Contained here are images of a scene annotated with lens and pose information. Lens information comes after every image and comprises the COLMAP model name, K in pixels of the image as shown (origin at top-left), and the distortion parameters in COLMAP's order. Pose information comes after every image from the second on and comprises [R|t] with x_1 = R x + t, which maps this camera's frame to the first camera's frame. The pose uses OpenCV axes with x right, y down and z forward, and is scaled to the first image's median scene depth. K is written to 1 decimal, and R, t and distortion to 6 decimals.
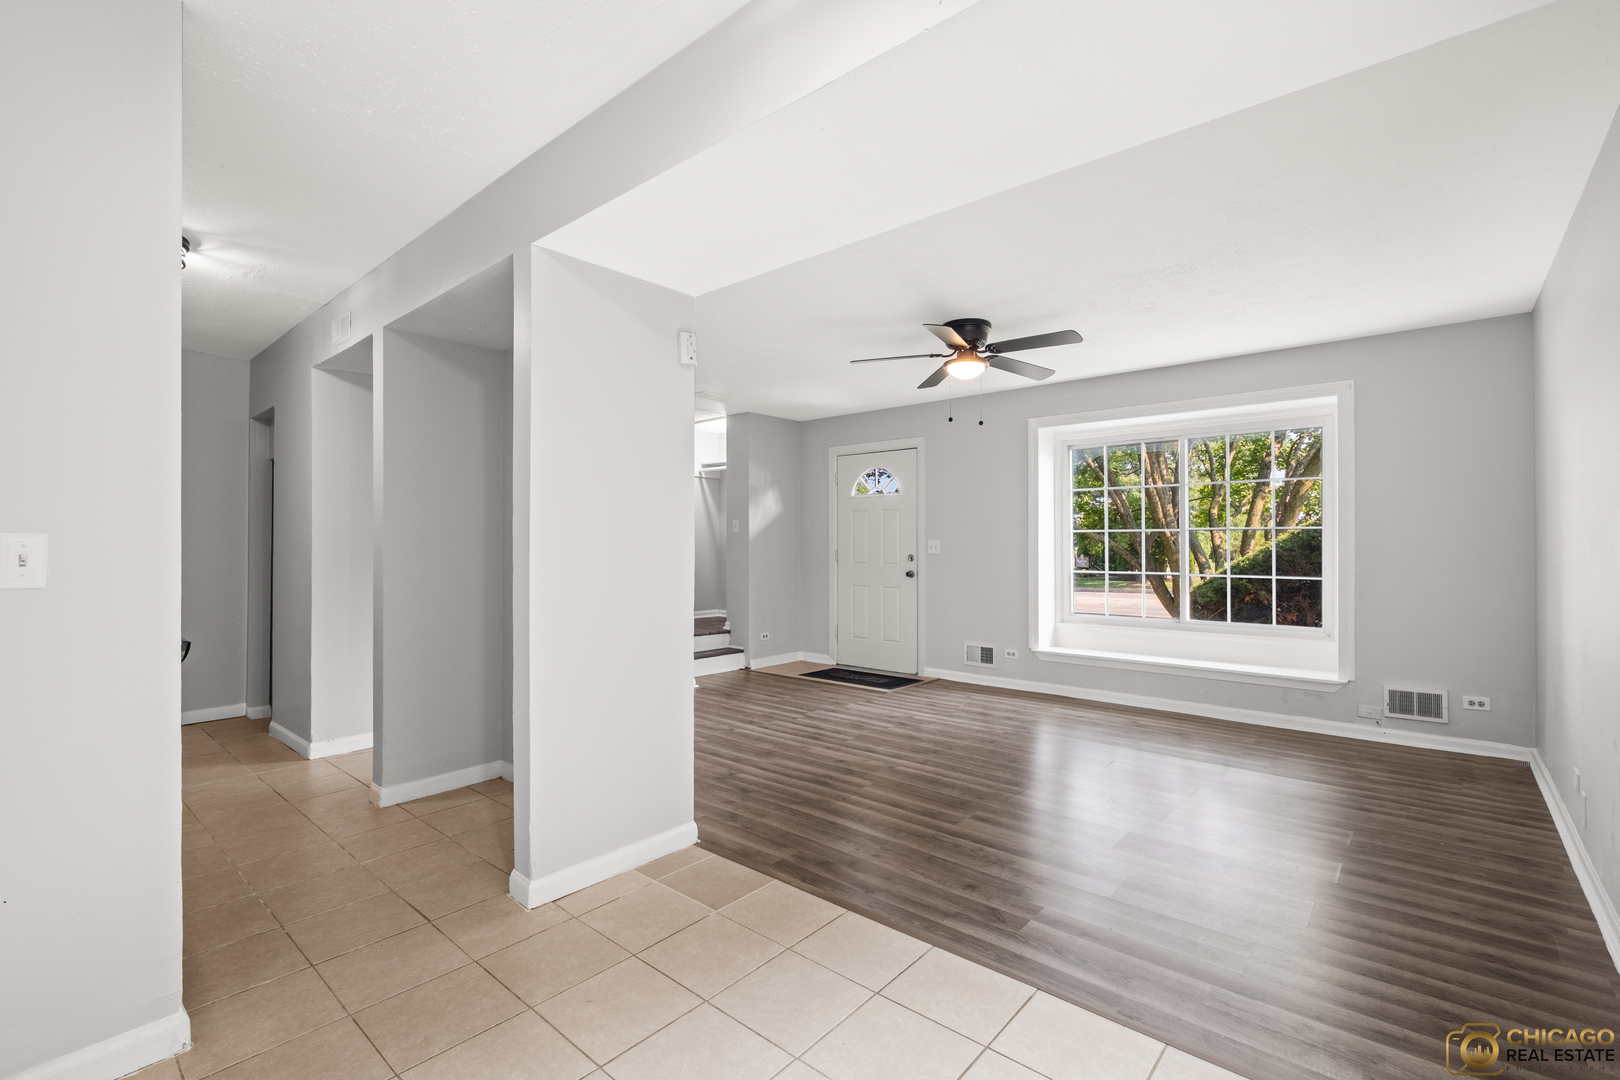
lens RADIAL K [[713.9, 0, 811.3], [0, 713.9, 543.8], [0, 0, 1]] dist [-0.004996, -0.000263]
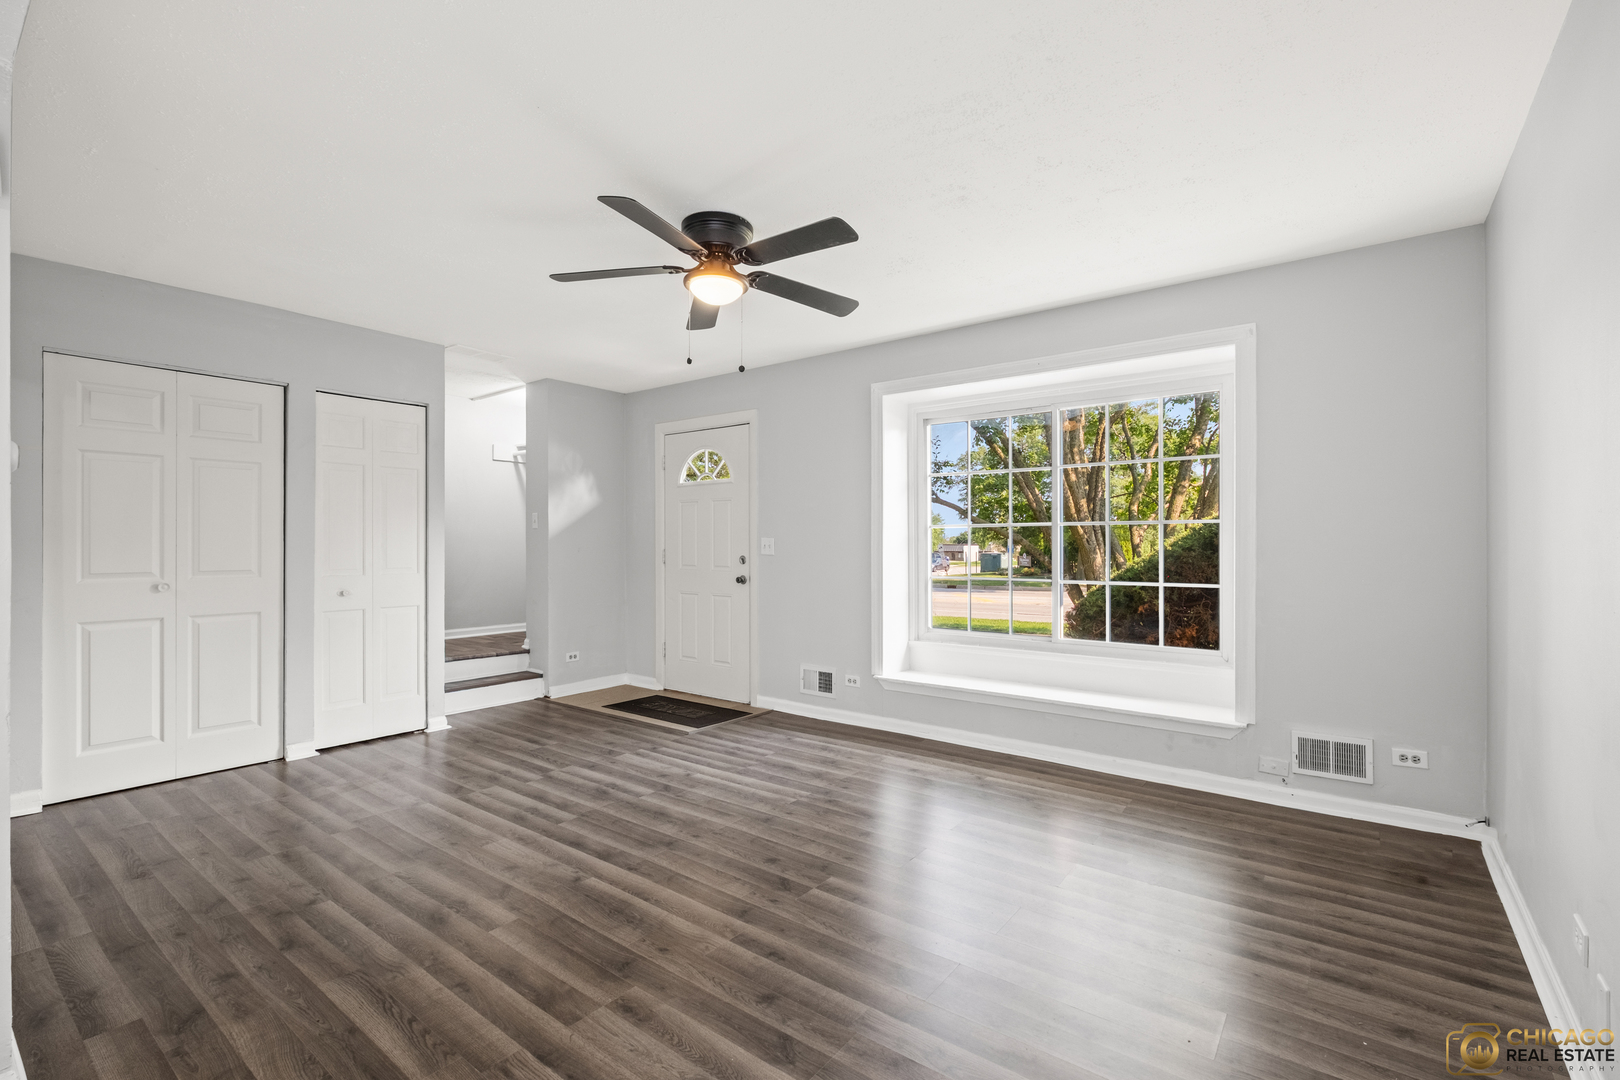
lens RADIAL K [[713.9, 0, 816.8], [0, 713.9, 547.5], [0, 0, 1]] dist [-0.004996, -0.000263]
pose [[0.997621, -0.000454, 0.068936, 0.227274], [-0.000024, 0.999976, 0.006925, 0.000374], [-0.068937, -0.006910, 0.997597, 0.257574]]
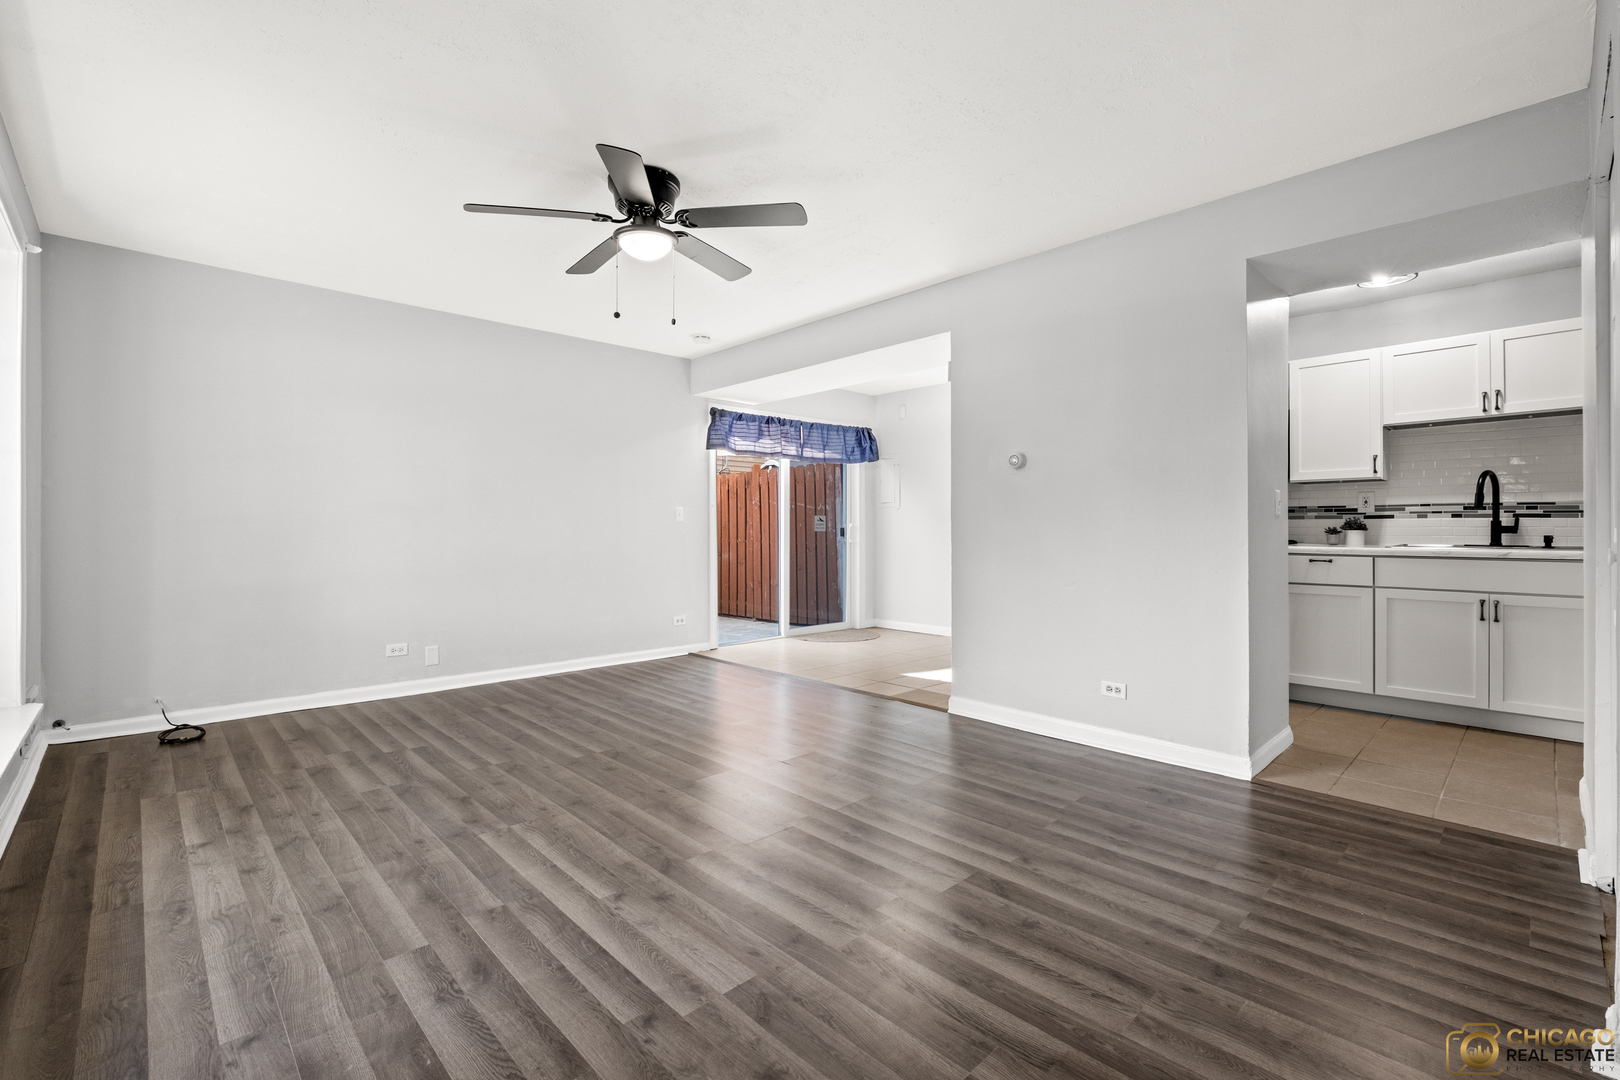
lens RADIAL K [[713.9, 0, 802.1], [0, 713.9, 525.3], [0, 0, 1]] dist [-0.004996, -0.000263]
pose [[-0.994595, 0.000377, 0.103826, -0.008894], [-0.000306, 0.999978, -0.006562, 0.032315], [-0.103827, -0.006558, -0.994574, 1.435446]]
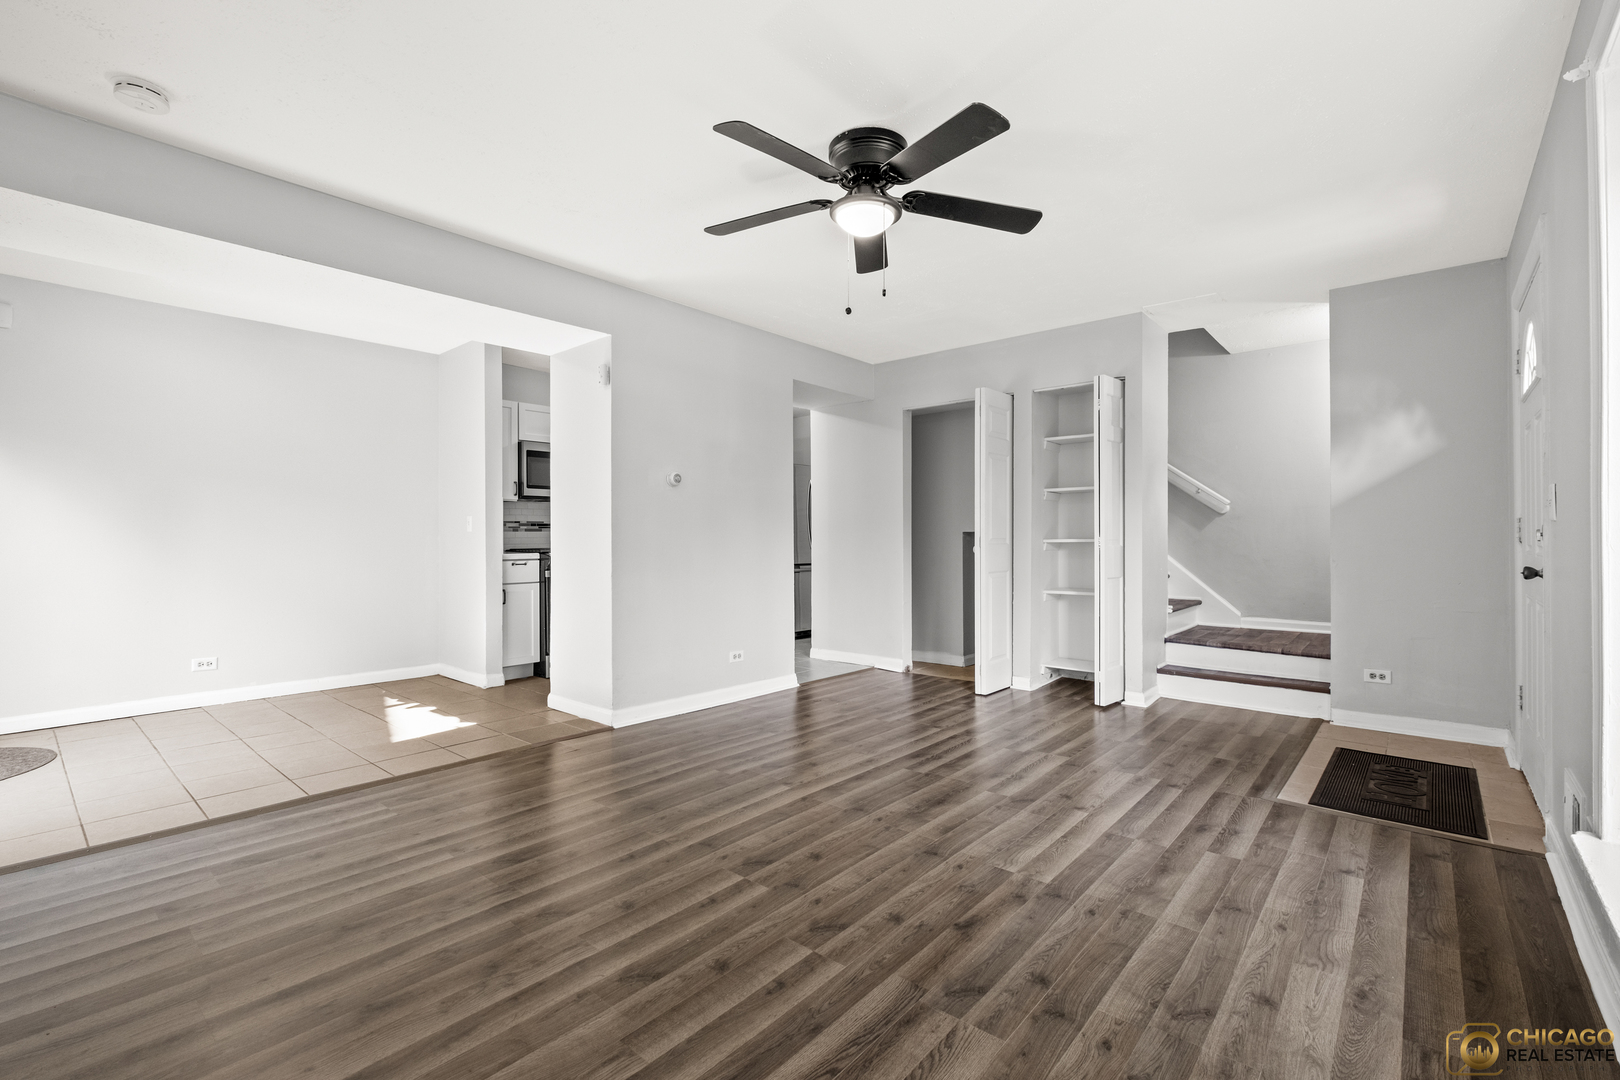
lens RADIAL K [[713.9, 0, 813.4], [0, 713.9, 540.9], [0, 0, 1]] dist [-0.004996, -0.000263]
pose [[0.002818, 0.004524, -0.999986, 0.718498], [0.001298, 0.999989, 0.004528, 0.029326], [0.999995, -0.001311, 0.002813, 0.809501]]
